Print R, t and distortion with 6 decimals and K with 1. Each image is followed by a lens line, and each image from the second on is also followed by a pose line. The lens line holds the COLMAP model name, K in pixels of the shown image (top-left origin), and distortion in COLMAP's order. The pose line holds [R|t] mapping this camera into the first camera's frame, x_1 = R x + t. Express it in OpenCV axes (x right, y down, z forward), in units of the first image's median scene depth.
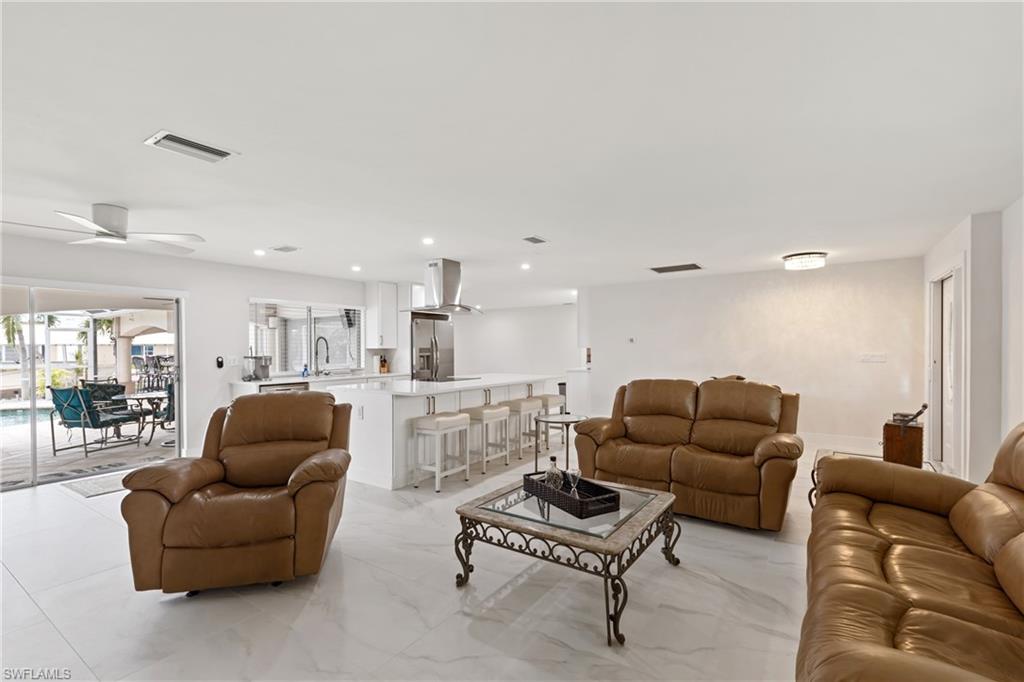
lens RADIAL K [[466.3, 0, 518.1], [0, 466.3, 342.3], [0, 0, 1]] dist [0.003598, 0.000546]
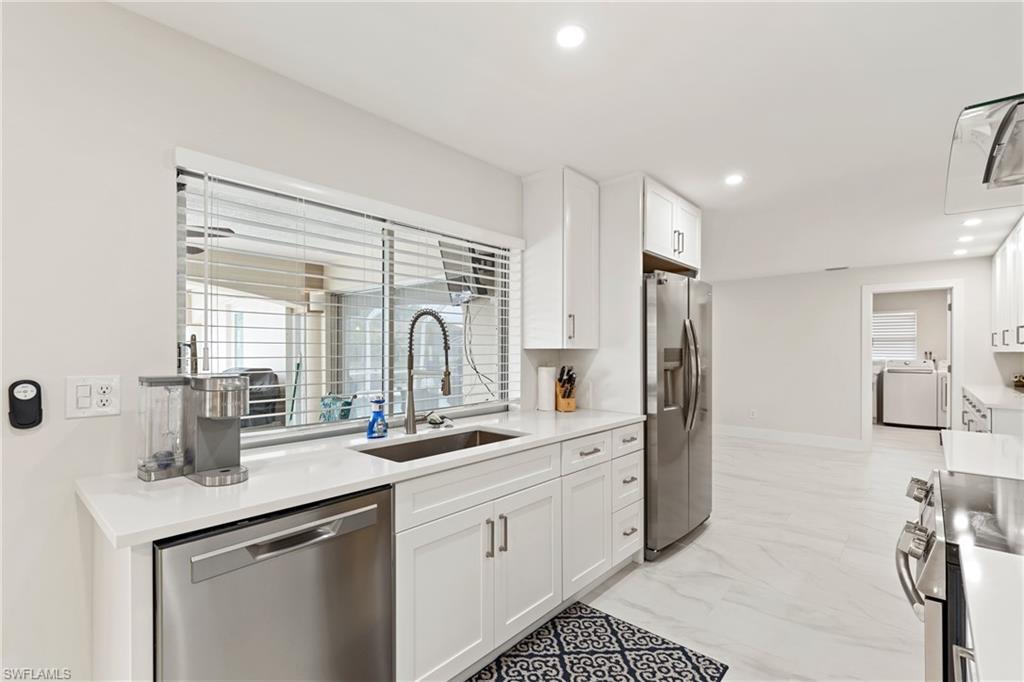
lens RADIAL K [[466.3, 0, 508.0], [0, 466.3, 347.2], [0, 0, 1]] dist [0.003598, 0.000546]
pose [[0.989857, 0.003870, -0.142014, -0.282930], [-0.002819, 0.999967, 0.007605, 0.009372], [0.142039, -0.007127, 0.989835, 0.611749]]
